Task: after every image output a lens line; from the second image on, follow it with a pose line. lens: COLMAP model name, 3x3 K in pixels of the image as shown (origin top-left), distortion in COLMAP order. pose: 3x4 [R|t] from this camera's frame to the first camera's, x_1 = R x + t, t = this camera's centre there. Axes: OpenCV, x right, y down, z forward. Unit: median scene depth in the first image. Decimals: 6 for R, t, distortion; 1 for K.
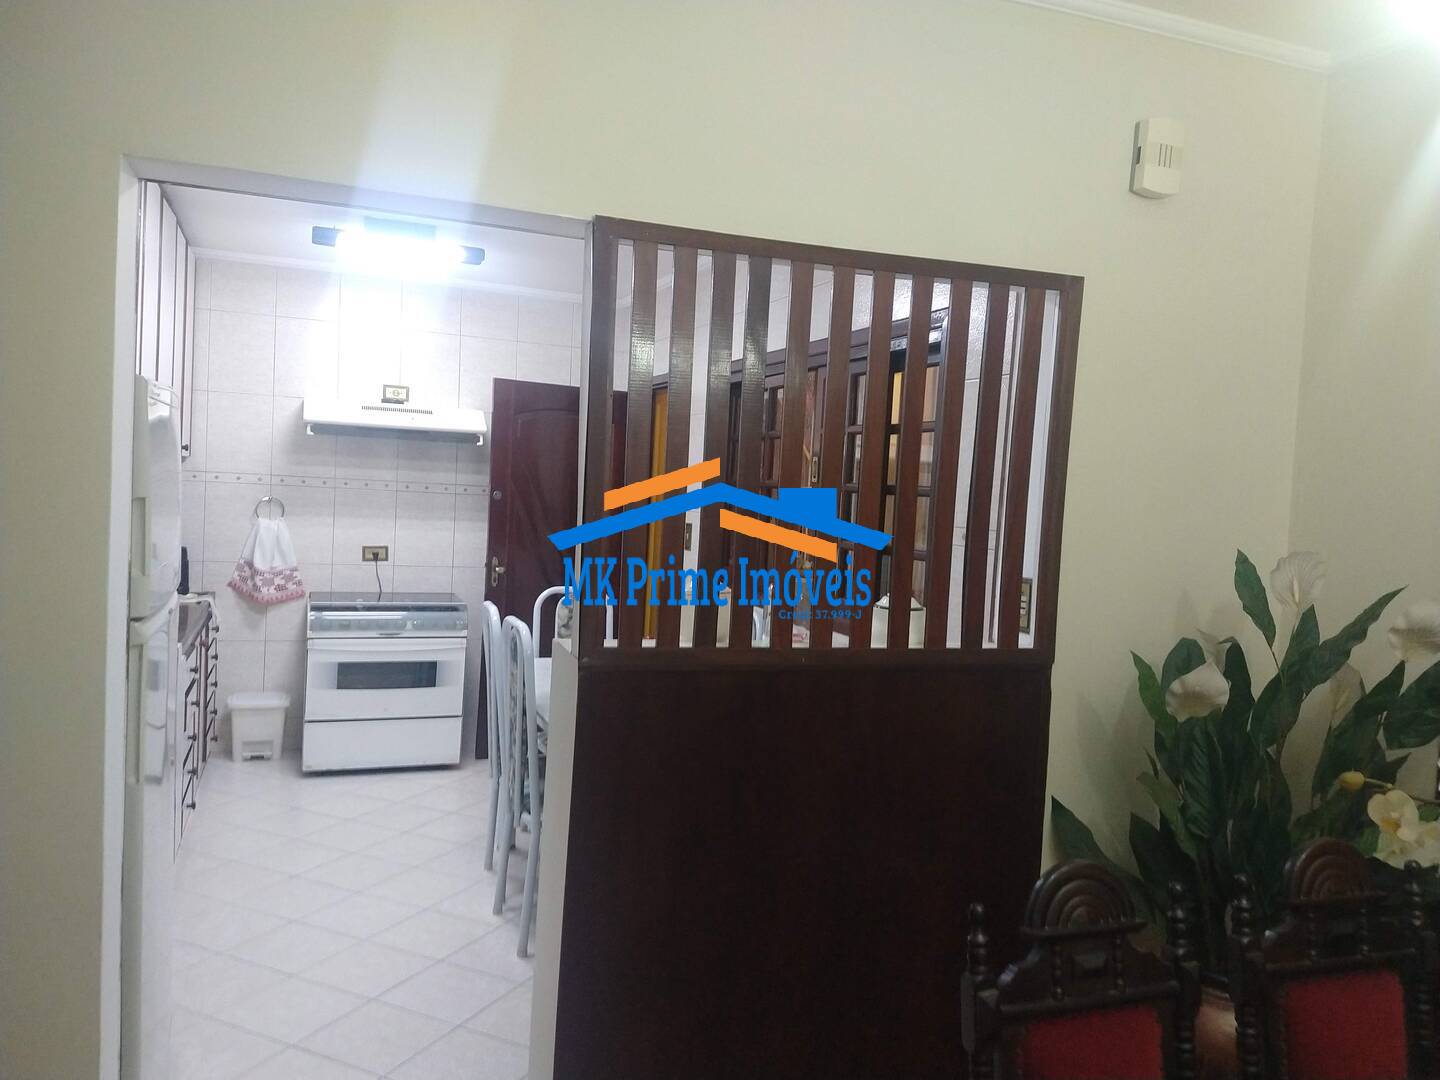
lens RADIAL K [[1098.2, 0, 715.2], [0, 1098.2, 549.3], [0, 0, 1]] dist [0.208393, -0.466556]
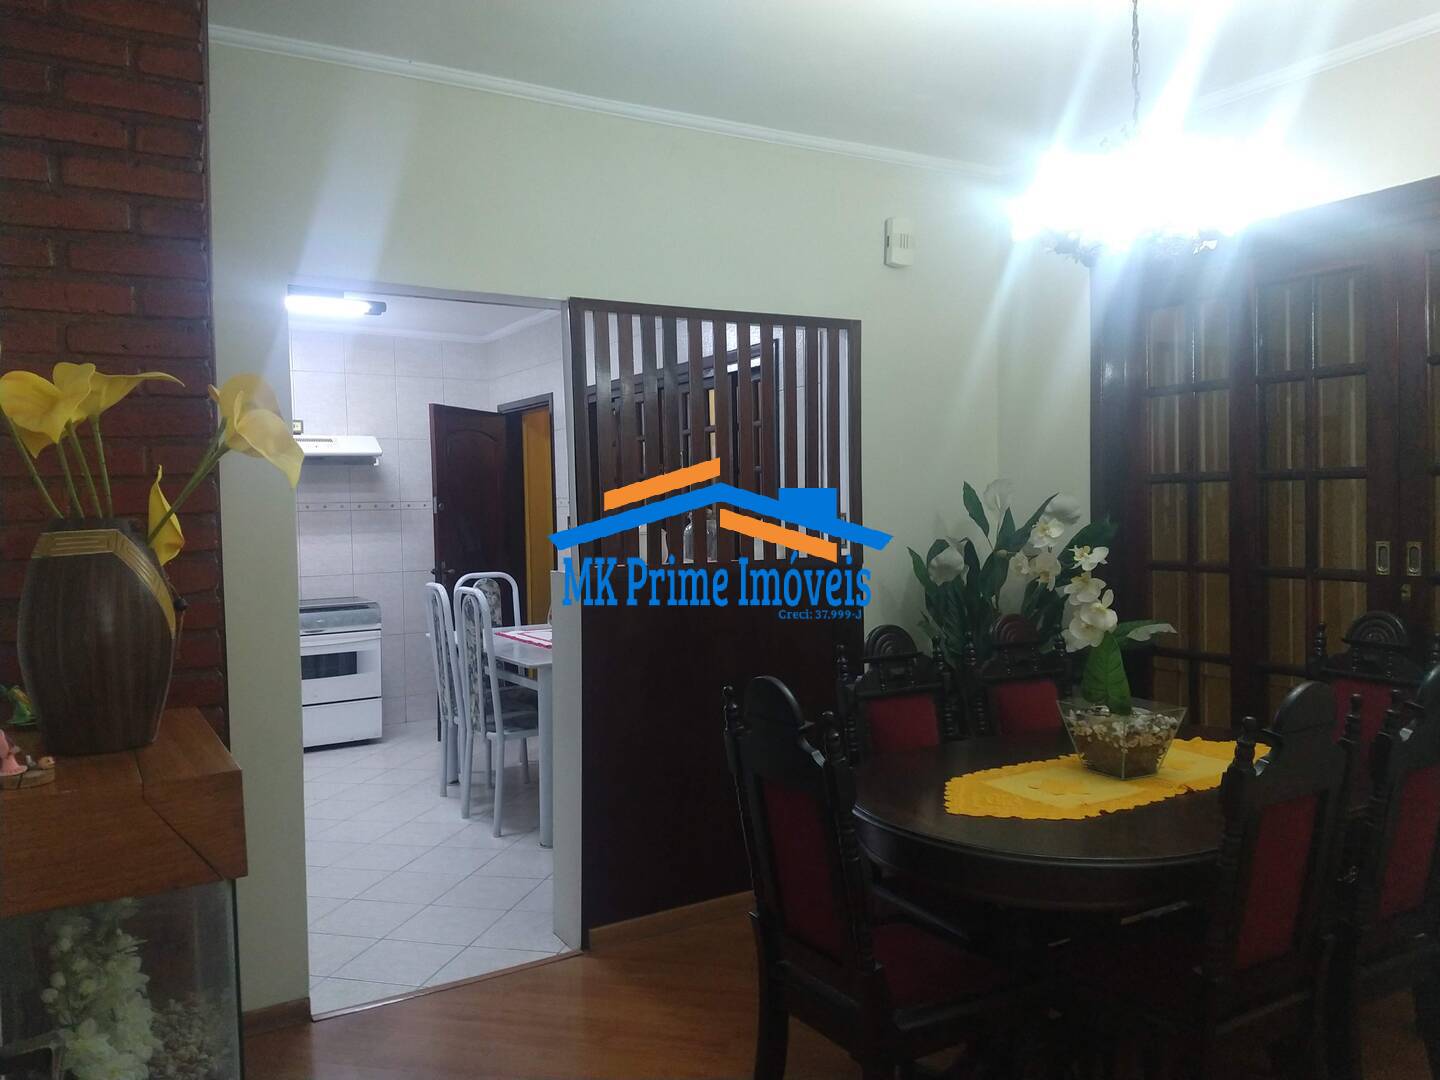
lens RADIAL K [[1098.2, 0, 715.2], [0, 1098.2, 549.3], [0, 0, 1]] dist [0.208393, -0.466556]
pose [[0.980890, -0.079260, 0.177687, -0.188727], [0.082321, 0.996557, -0.009908, 0.085091], [-0.176290, 0.024346, 0.984037, -0.530523]]
